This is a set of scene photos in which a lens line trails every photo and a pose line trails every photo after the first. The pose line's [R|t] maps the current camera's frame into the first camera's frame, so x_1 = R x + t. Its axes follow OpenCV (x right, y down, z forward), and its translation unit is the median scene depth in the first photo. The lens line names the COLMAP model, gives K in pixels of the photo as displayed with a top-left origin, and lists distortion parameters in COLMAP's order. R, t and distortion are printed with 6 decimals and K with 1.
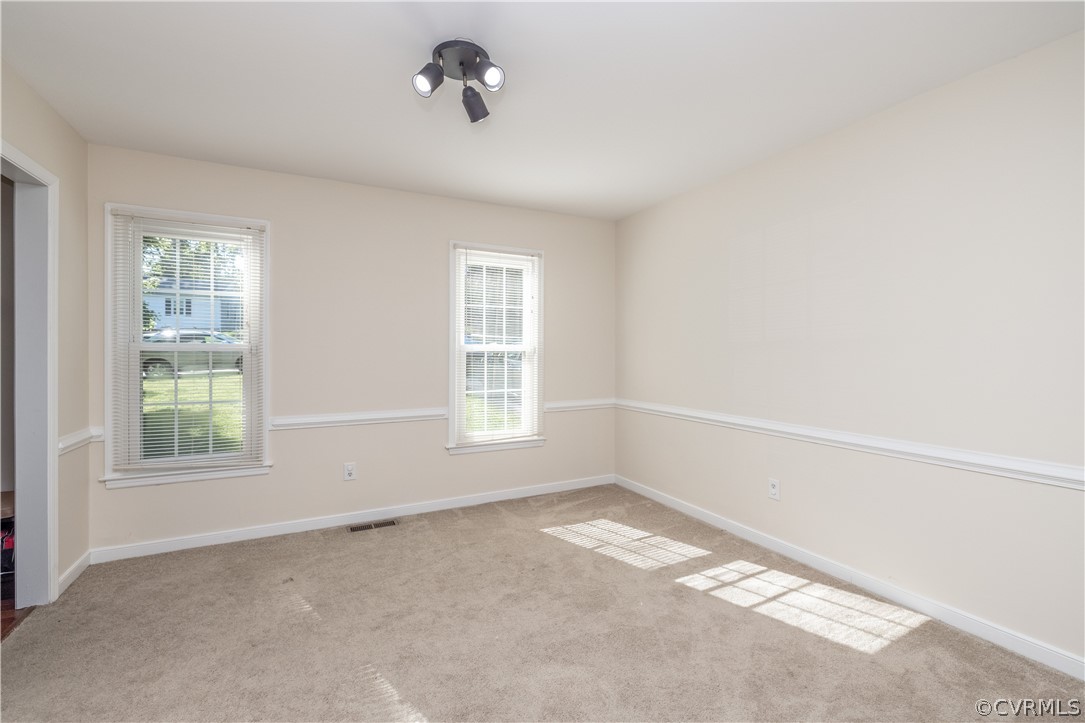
lens RADIAL K [[449.1, 0, 522.5], [0, 449.1, 361.7], [0, 0, 1]] dist [0.000555, 0.000126]
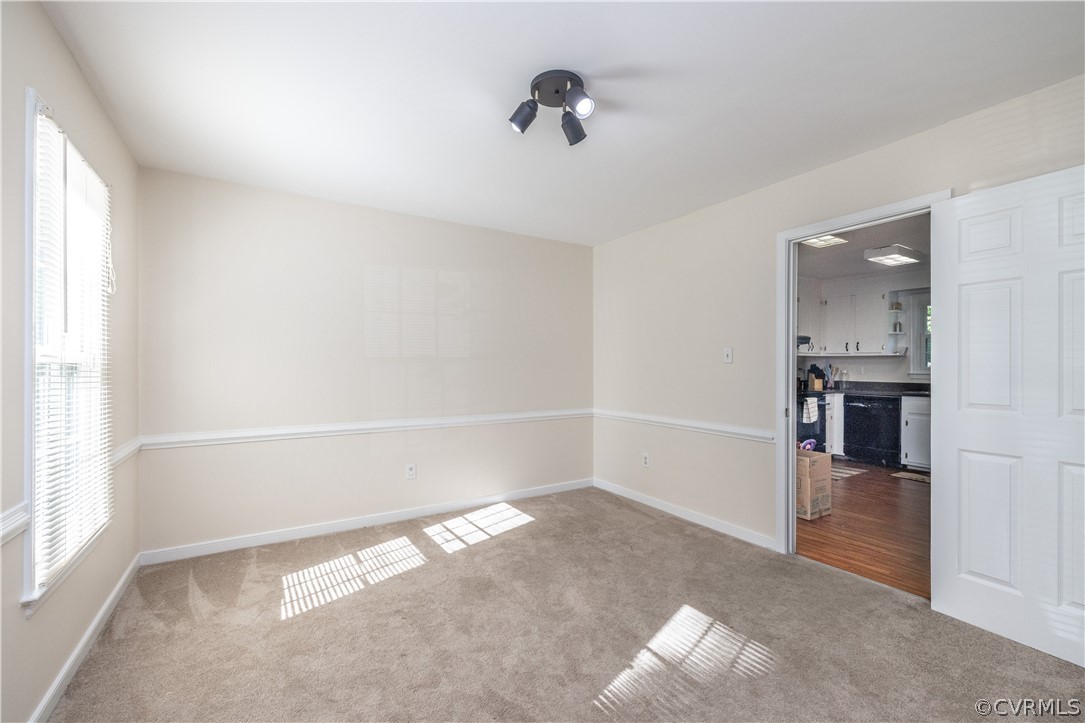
lens RADIAL K [[462.8, 0, 536.3], [0, 462.8, 360.1], [0, 0, 1]] dist [-0.000122, -0.000152]
pose [[-0.071705, 0.007012, 0.997401, -0.906184], [0.024260, 0.999692, -0.005284, -0.022701], [-0.997131, 0.023818, -0.071853, 0.820162]]
